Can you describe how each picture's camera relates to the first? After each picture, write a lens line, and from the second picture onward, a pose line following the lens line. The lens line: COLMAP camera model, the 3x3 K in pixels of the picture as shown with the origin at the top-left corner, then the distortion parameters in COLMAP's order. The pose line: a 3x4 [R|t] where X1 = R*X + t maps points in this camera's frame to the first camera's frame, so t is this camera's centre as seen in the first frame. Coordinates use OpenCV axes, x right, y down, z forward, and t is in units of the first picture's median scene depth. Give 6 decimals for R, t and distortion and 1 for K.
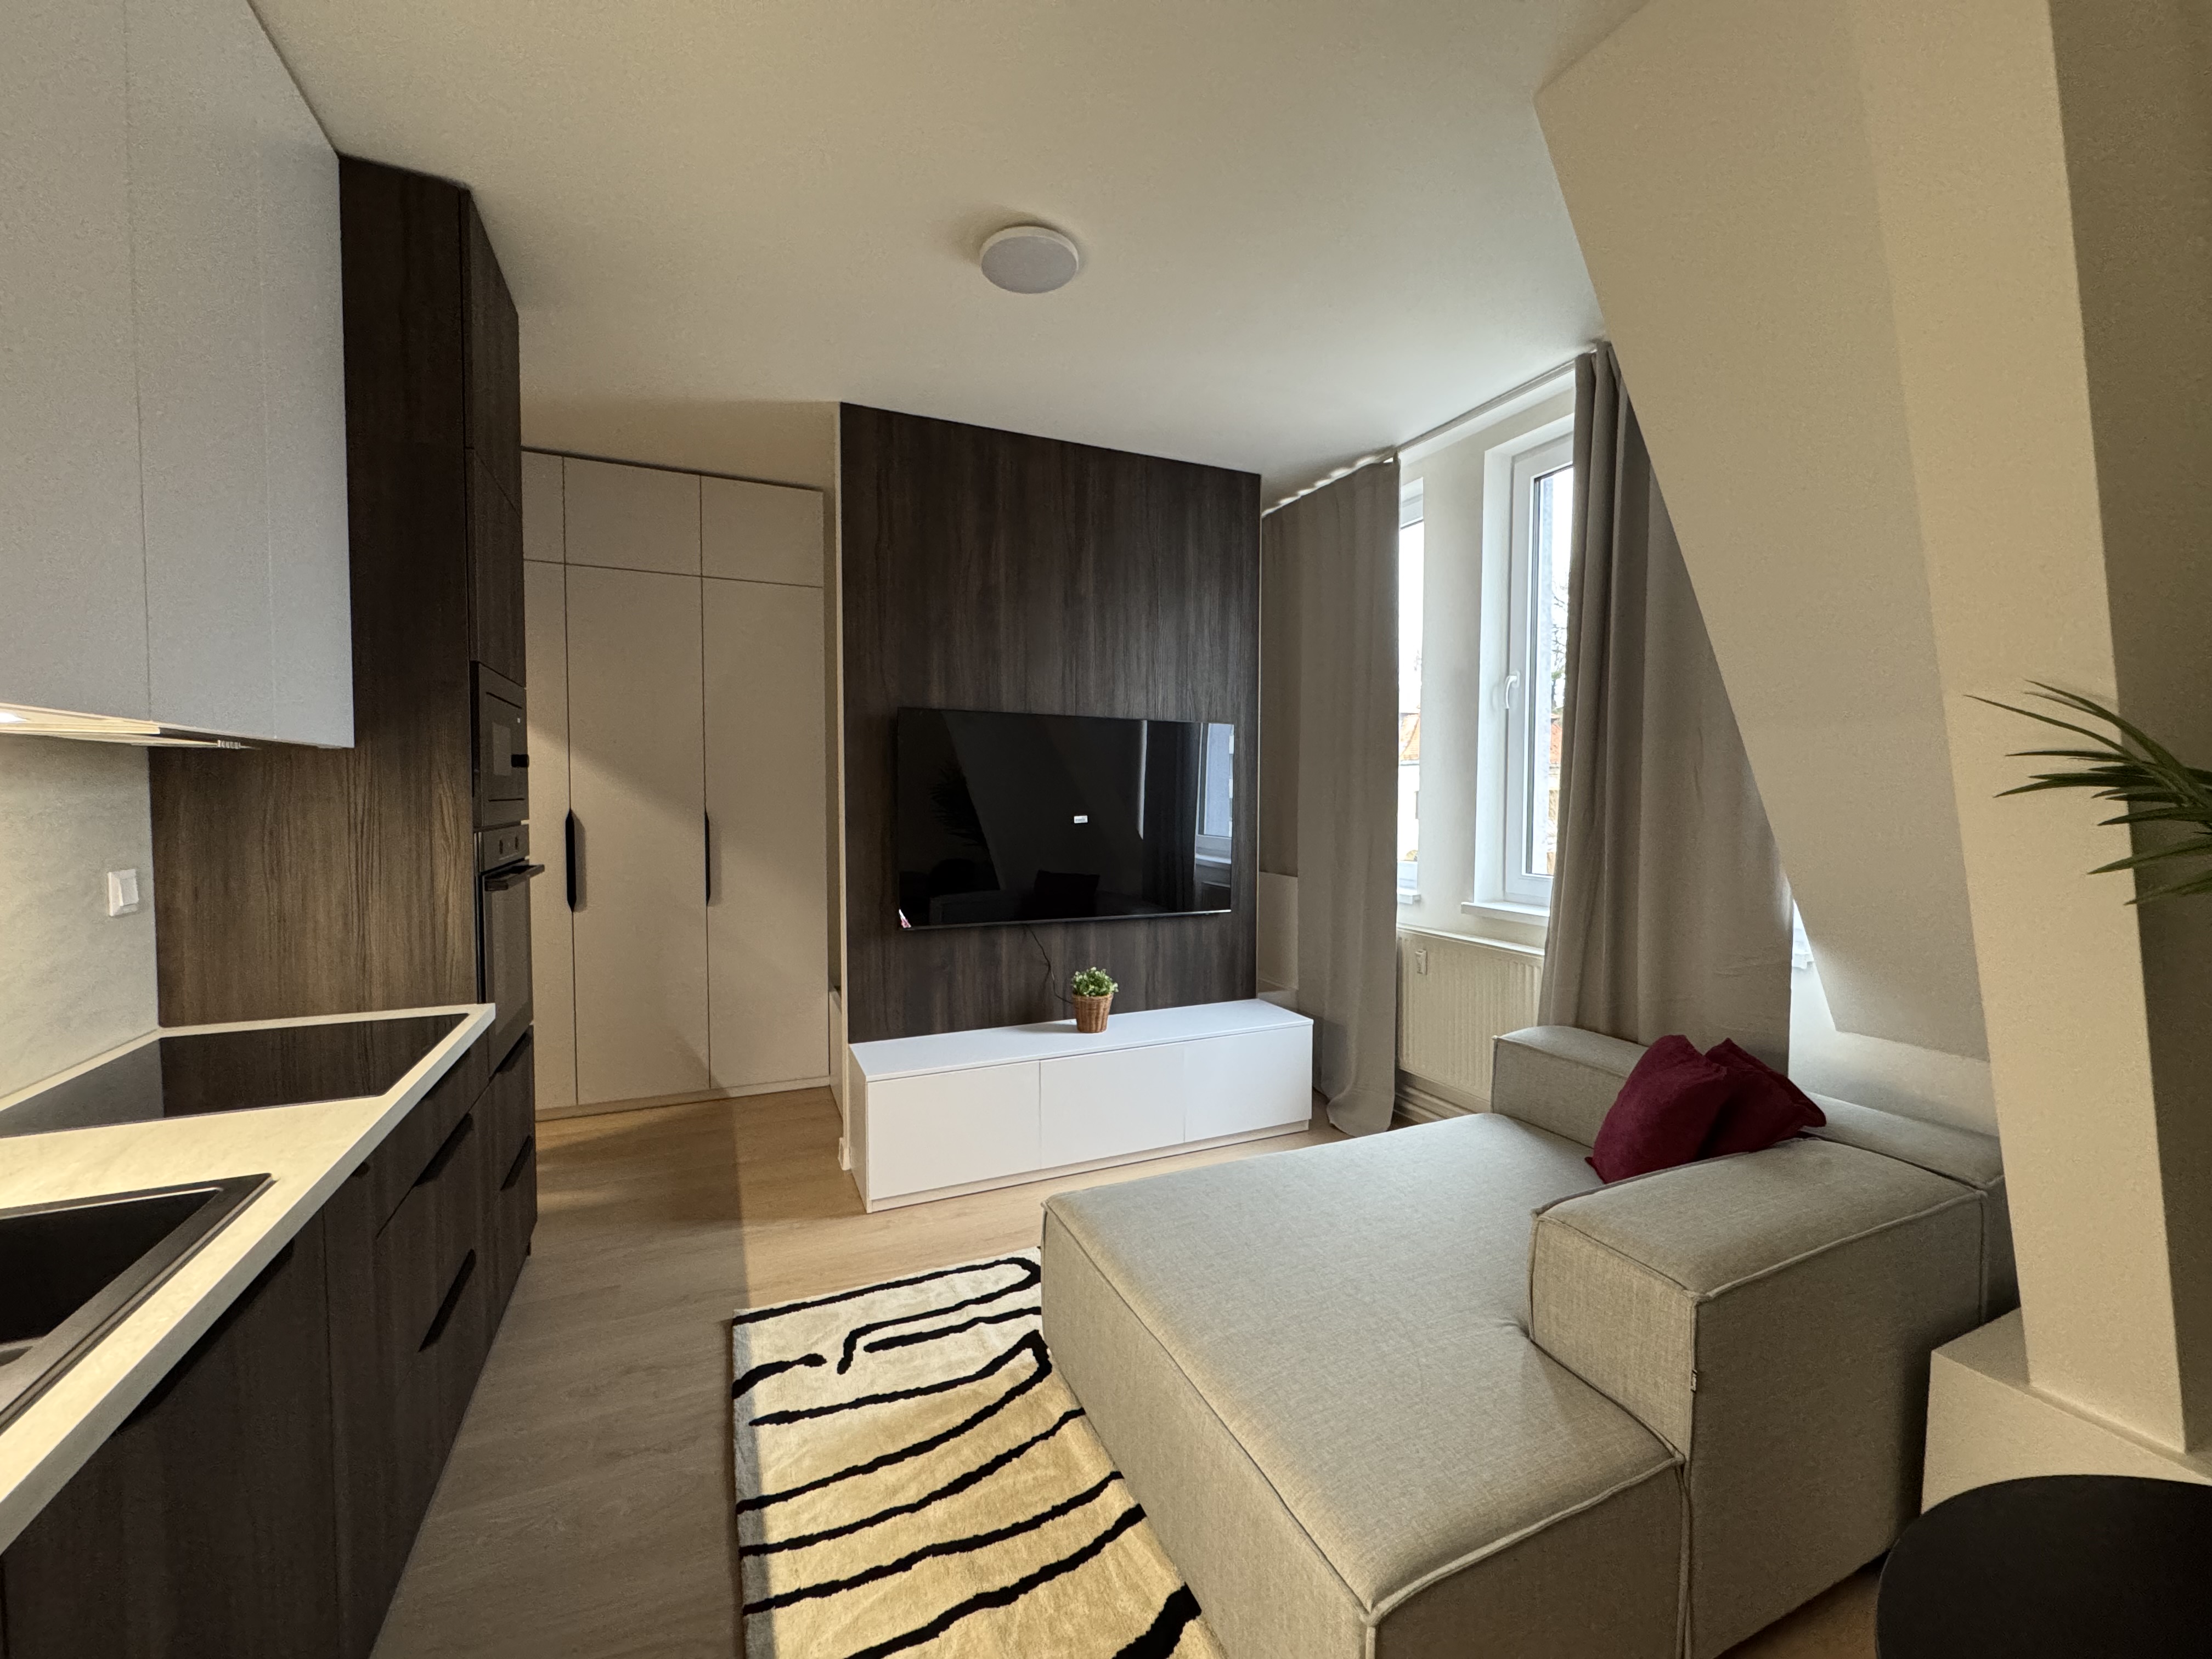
lens RADIAL K [[882.4, 0, 1106.0], [0, 882.4, 829.5], [0, 0, 1]] dist [0.000649, 0.000101]
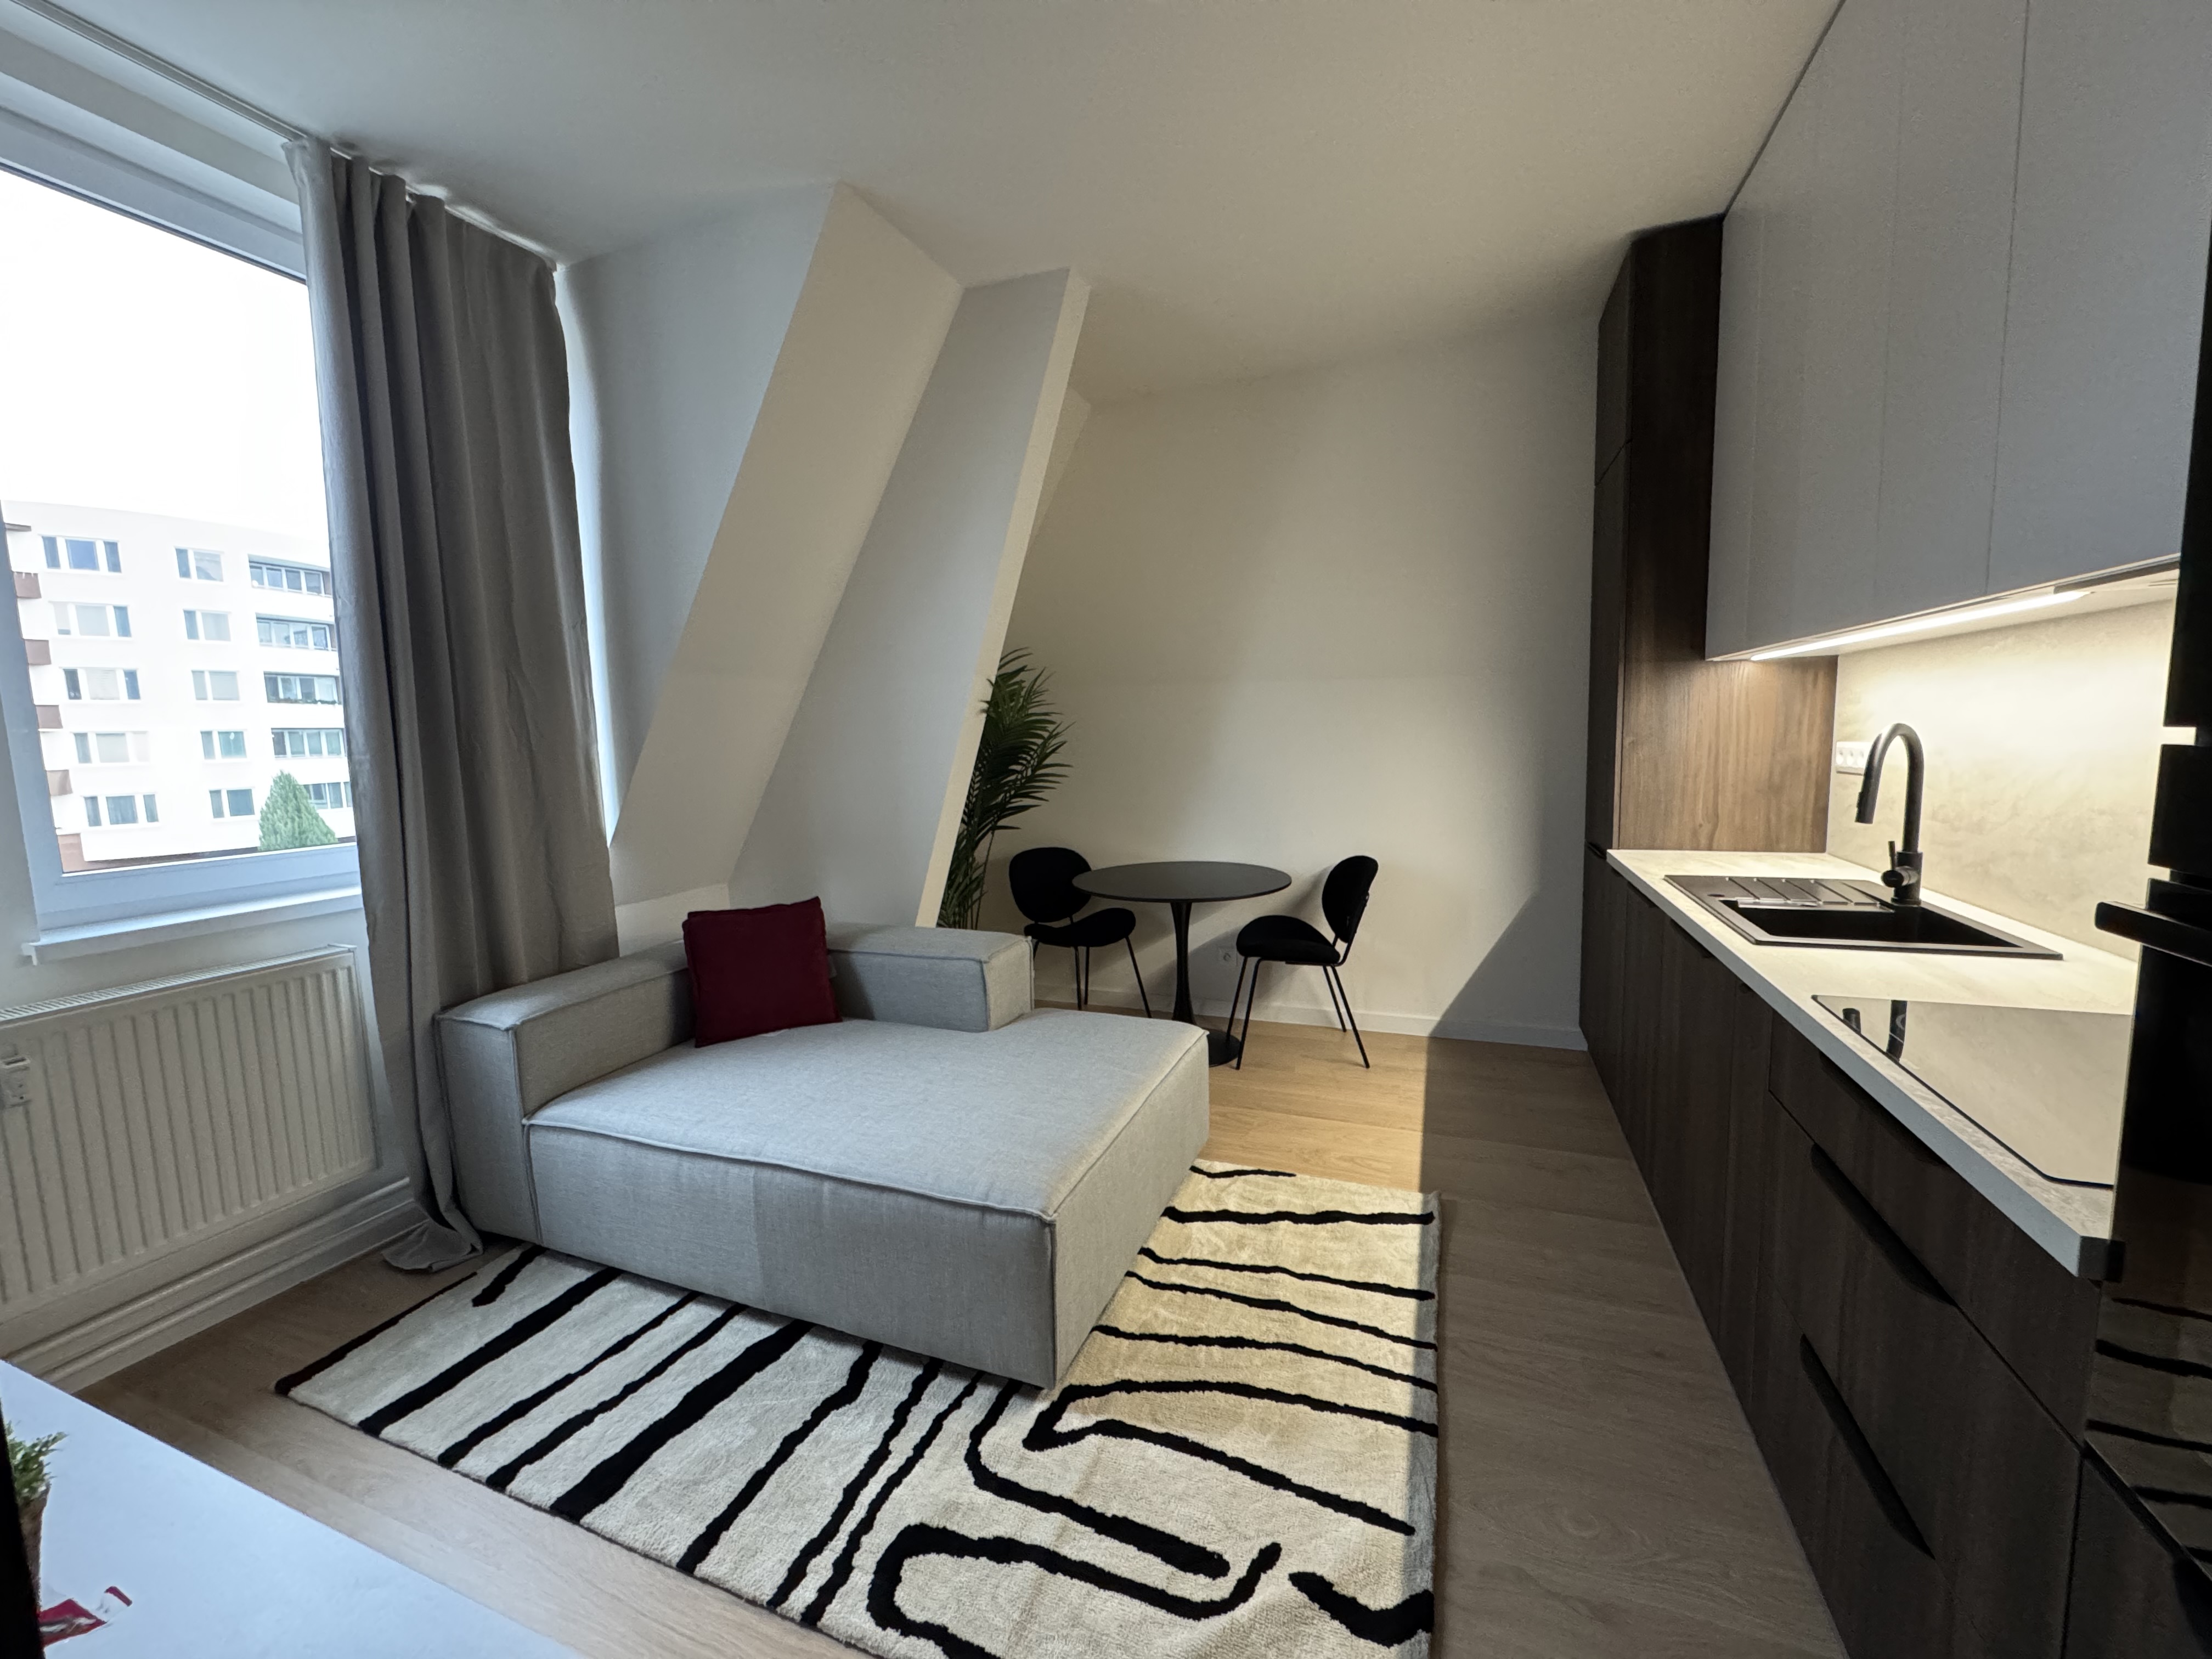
lens RADIAL K [[882.4, 0, 1106.0], [0, 882.4, 829.5], [0, 0, 1]] dist [0.000649, 0.000101]
pose [[-0.701645, -0.062595, 0.709772, -0.696555], [0.052707, 0.988845, 0.139310, -0.034876], [-0.710575, 0.135156, -0.690519, 1.580530]]
